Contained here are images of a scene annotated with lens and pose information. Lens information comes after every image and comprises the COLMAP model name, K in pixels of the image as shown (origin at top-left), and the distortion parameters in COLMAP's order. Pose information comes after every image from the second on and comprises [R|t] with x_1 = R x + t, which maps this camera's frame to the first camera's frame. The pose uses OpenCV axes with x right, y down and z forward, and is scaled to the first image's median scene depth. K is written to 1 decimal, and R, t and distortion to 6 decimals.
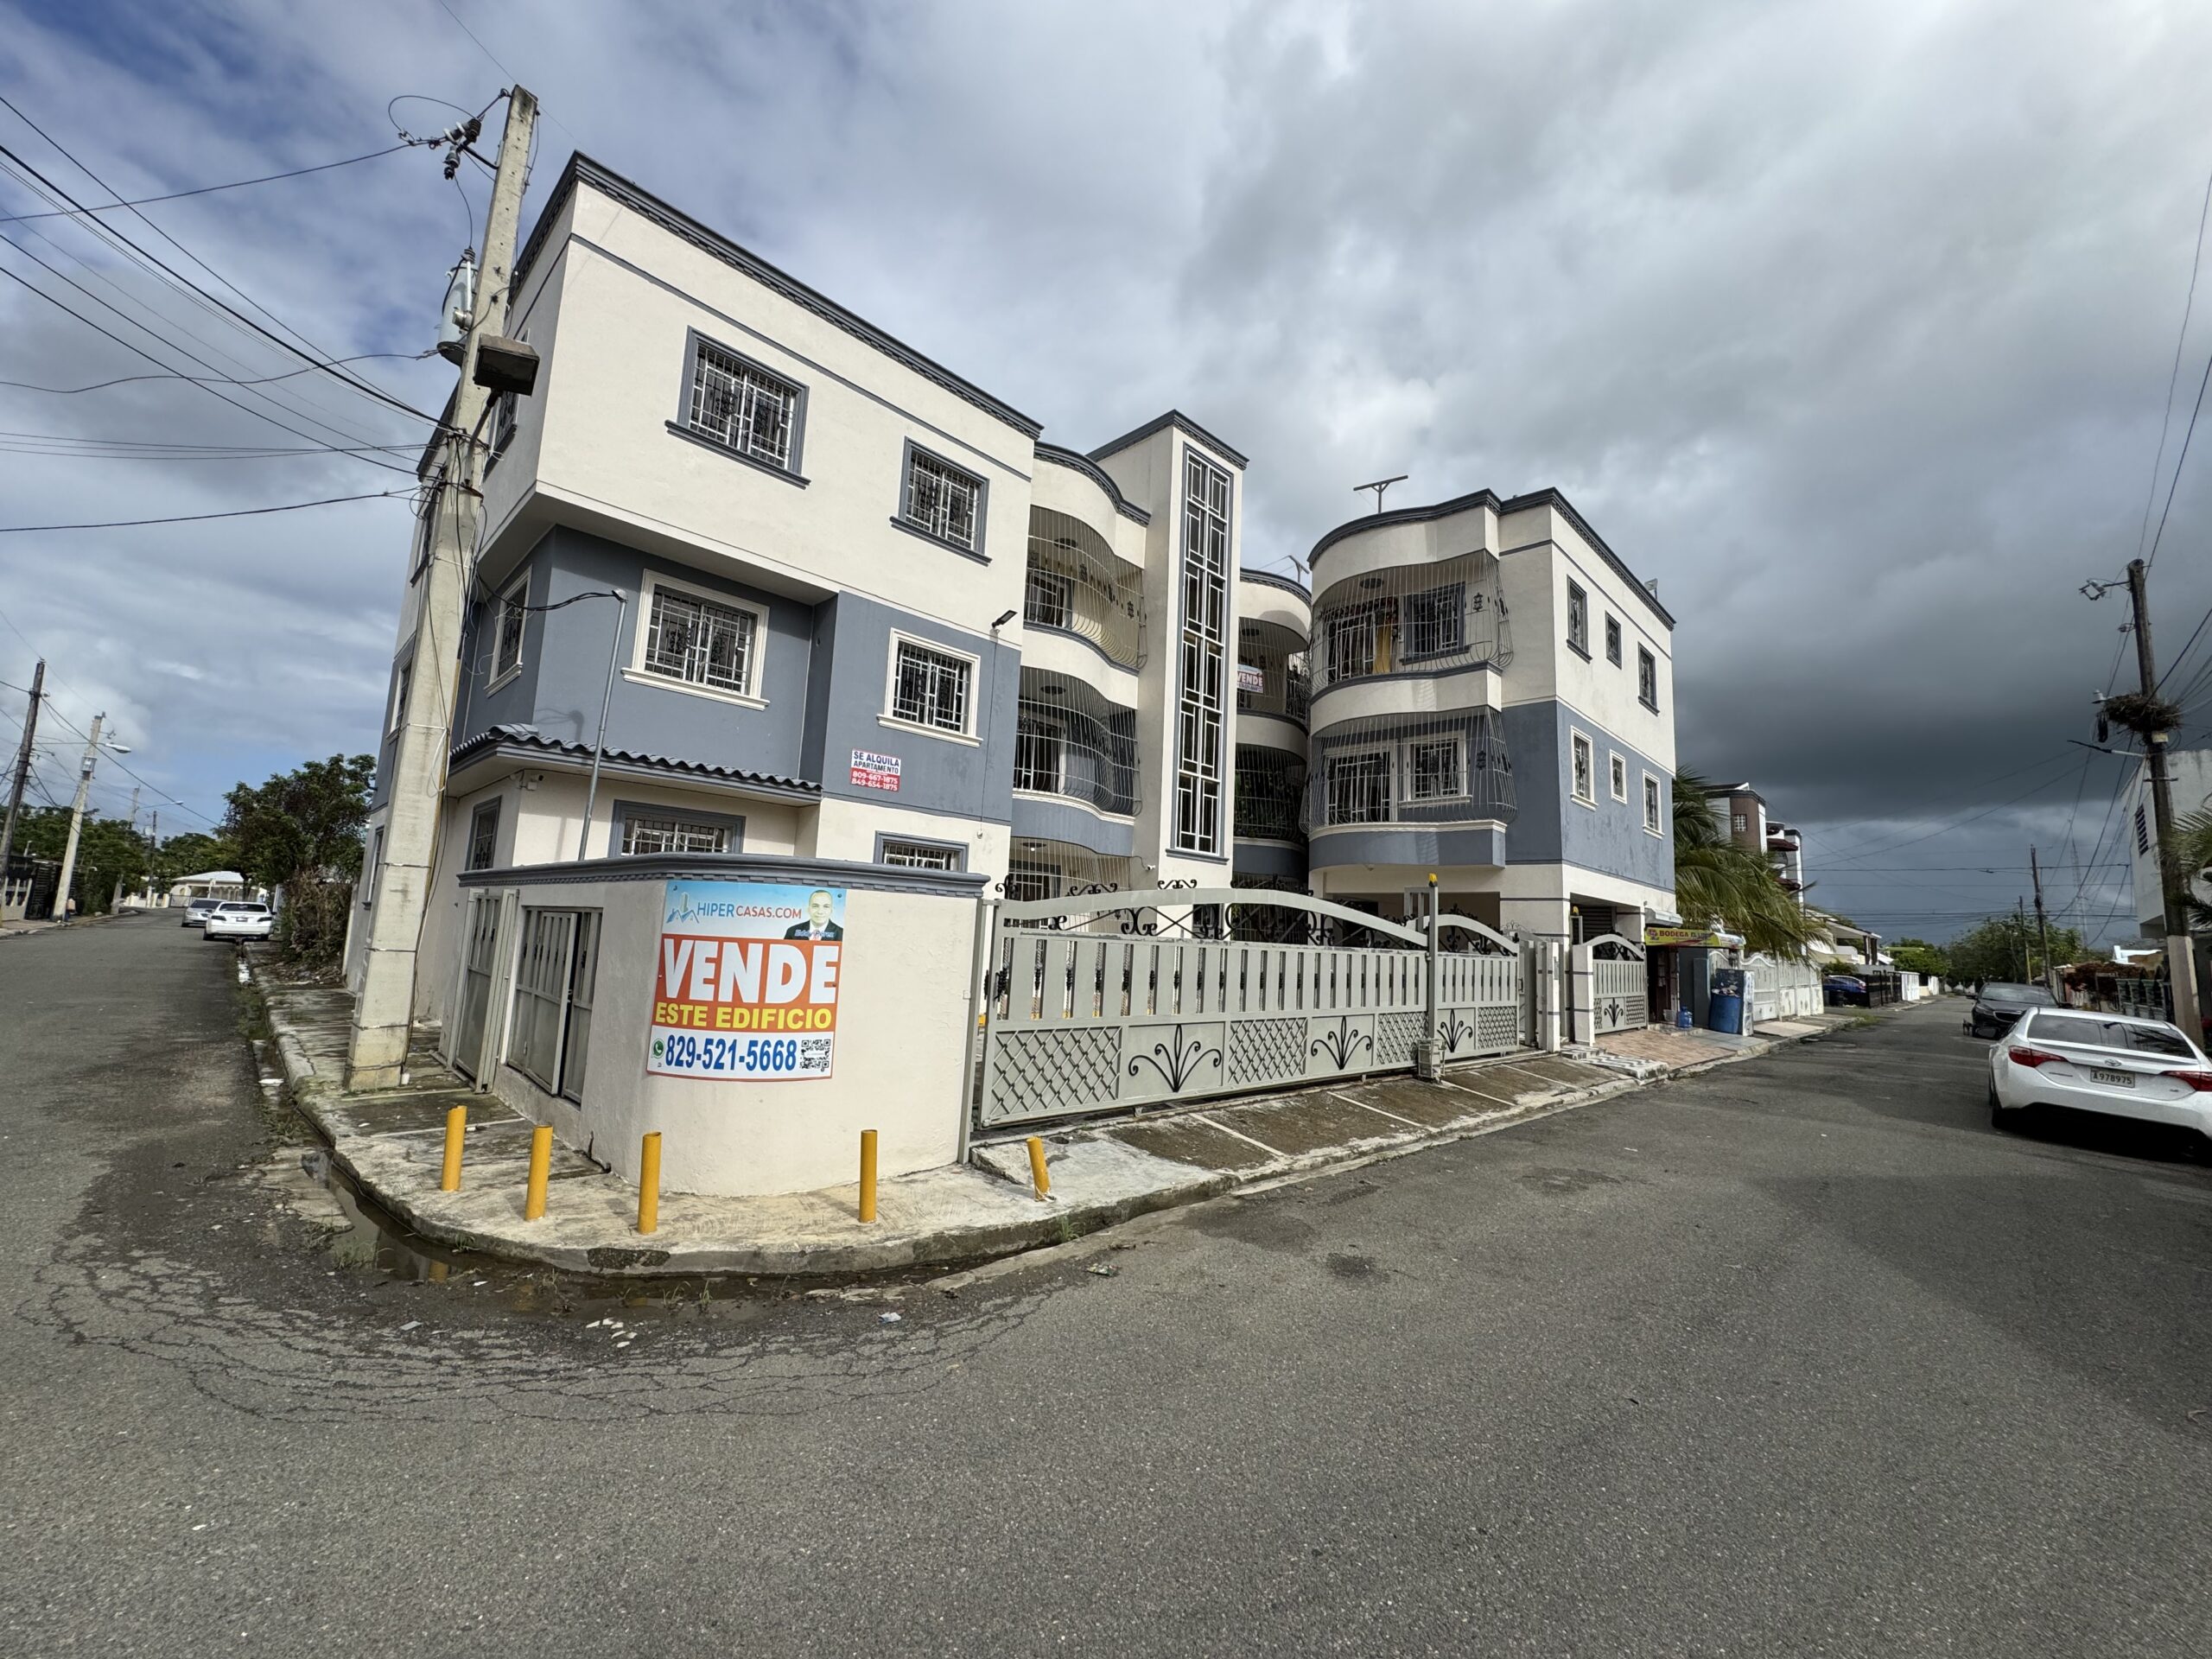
lens RADIAL K [[899.7, 0, 1118.5], [0, 899.7, 827.4], [0, 0, 1]] dist [-0.004257, 0.000634]
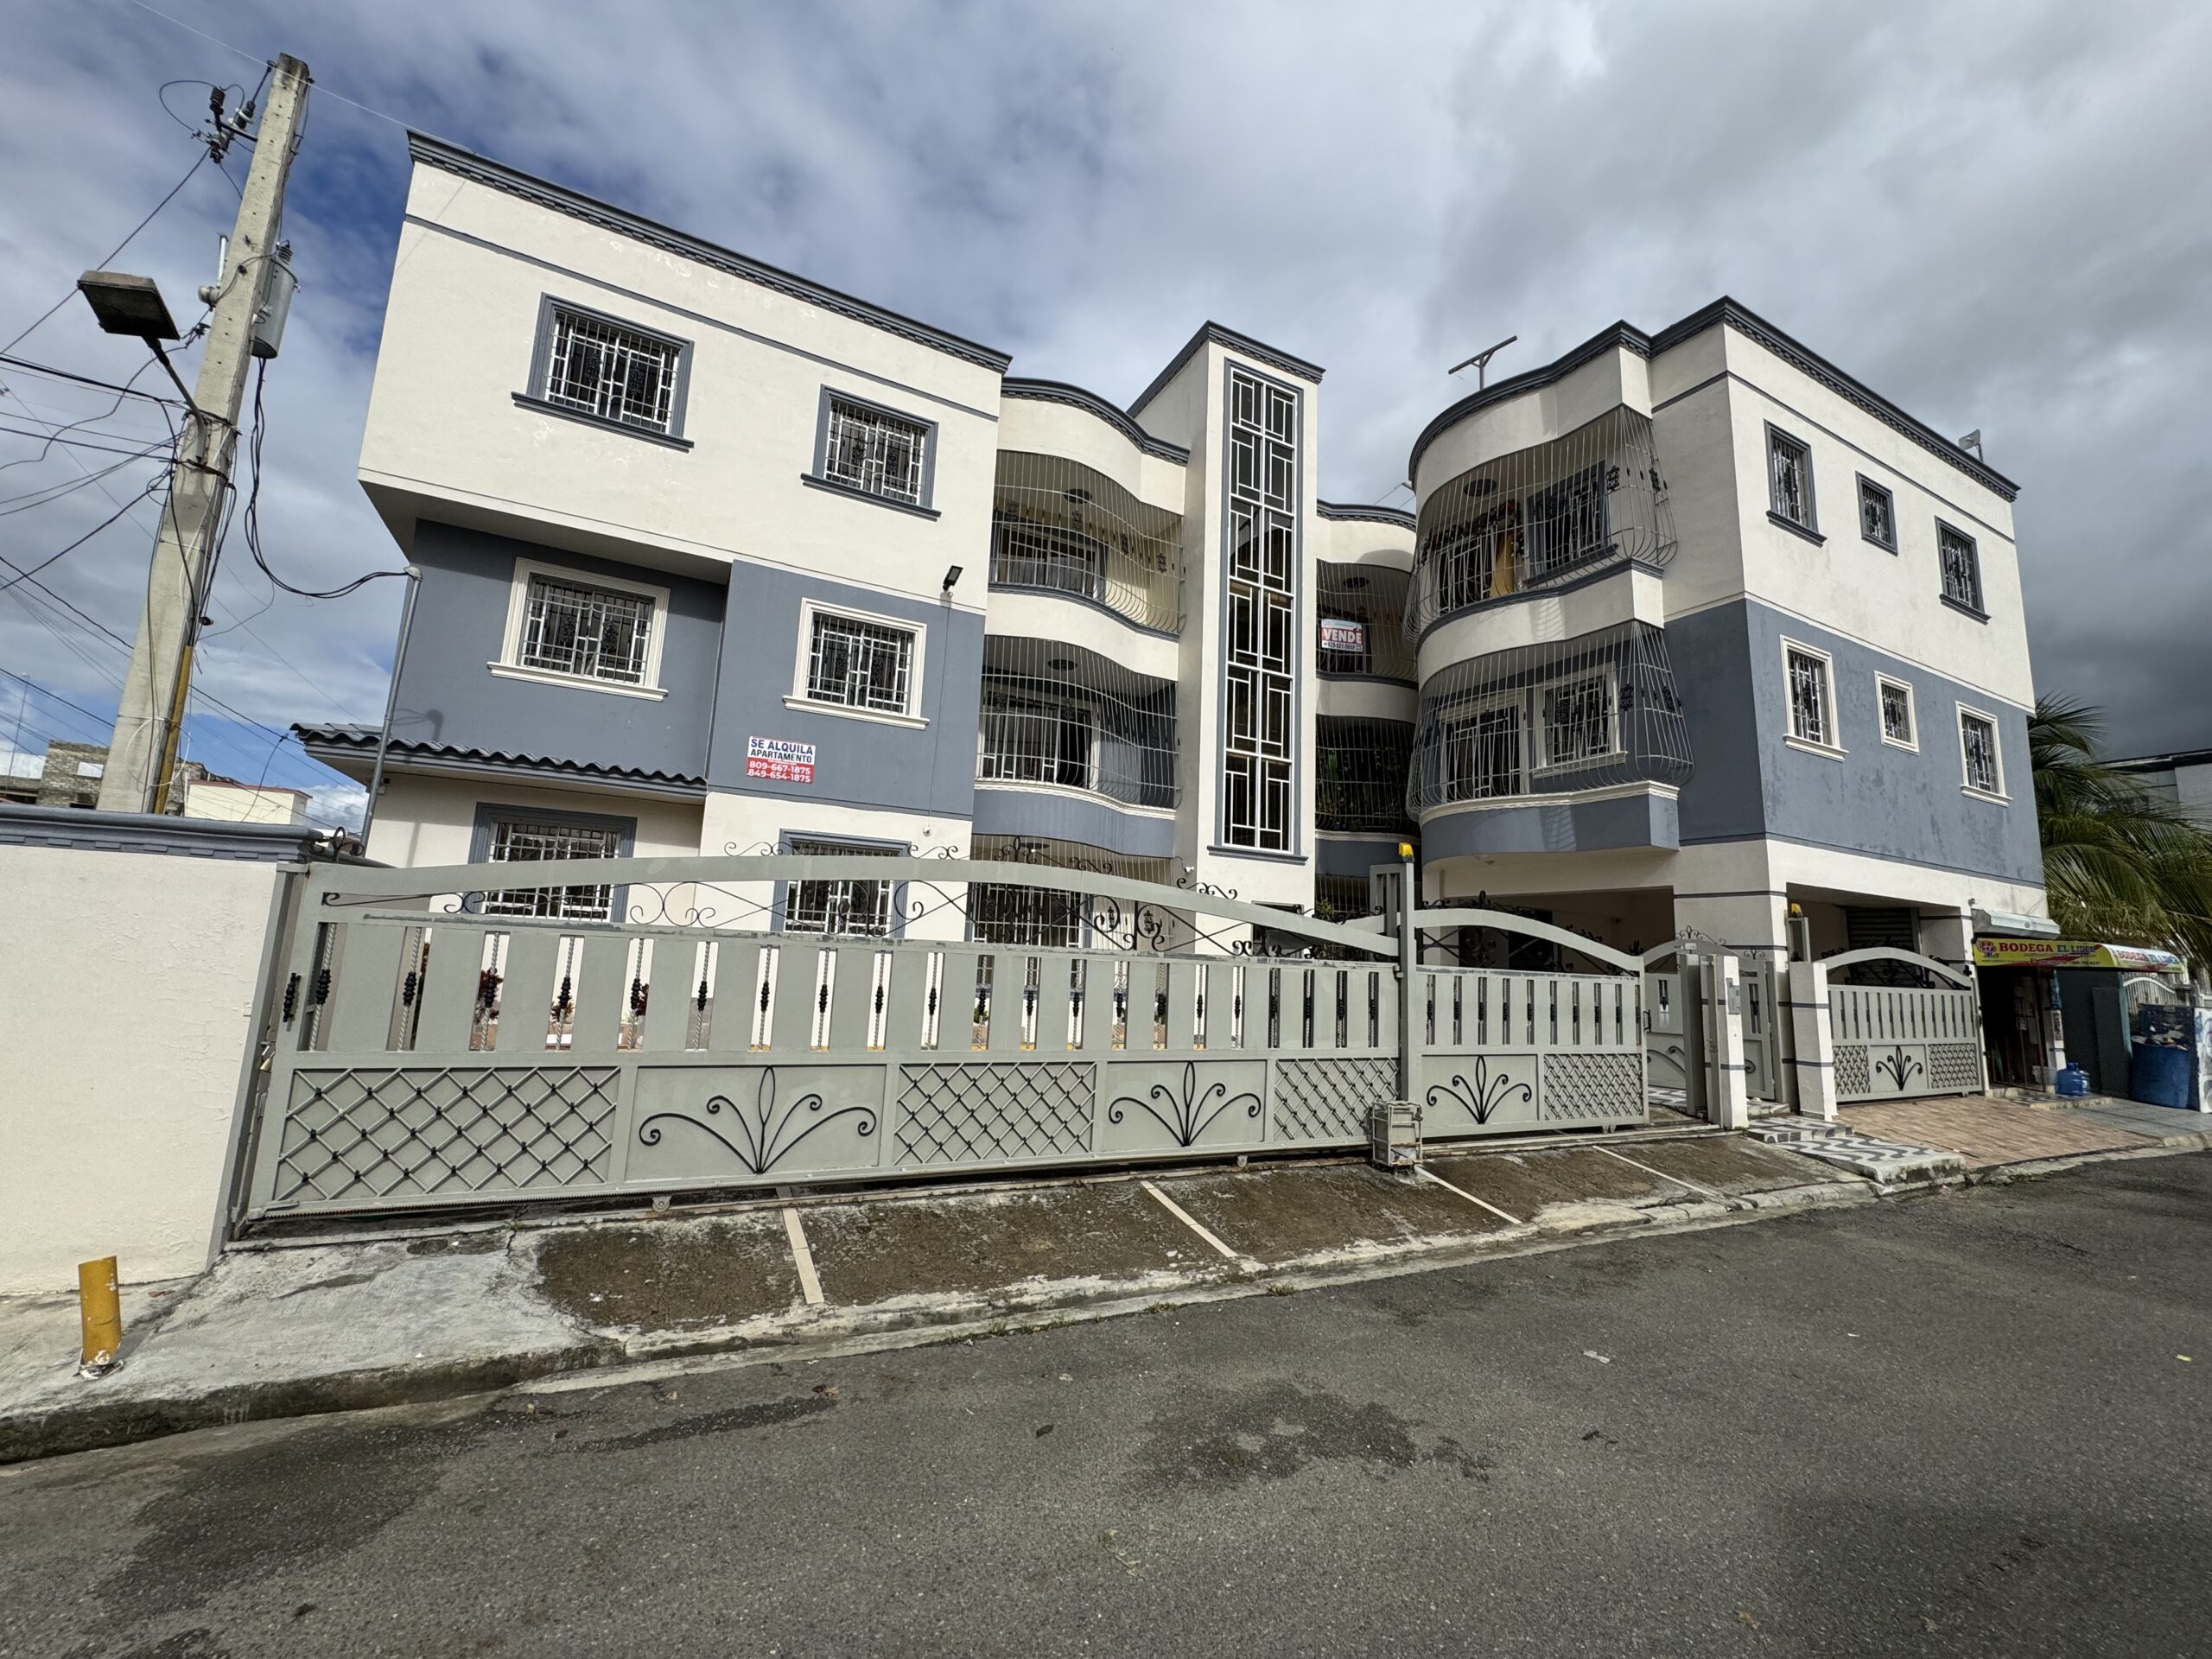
lens RADIAL K [[899.7, 0, 1098.8], [0, 899.7, 826.8], [0, 0, 1]] dist [-0.004257, 0.000634]
pose [[0.948578, -0.049059, -0.312719, 0.240494], [0.038191, 0.998438, -0.040788, 0.040453], [0.314231, 0.026748, 0.948970, 0.222488]]
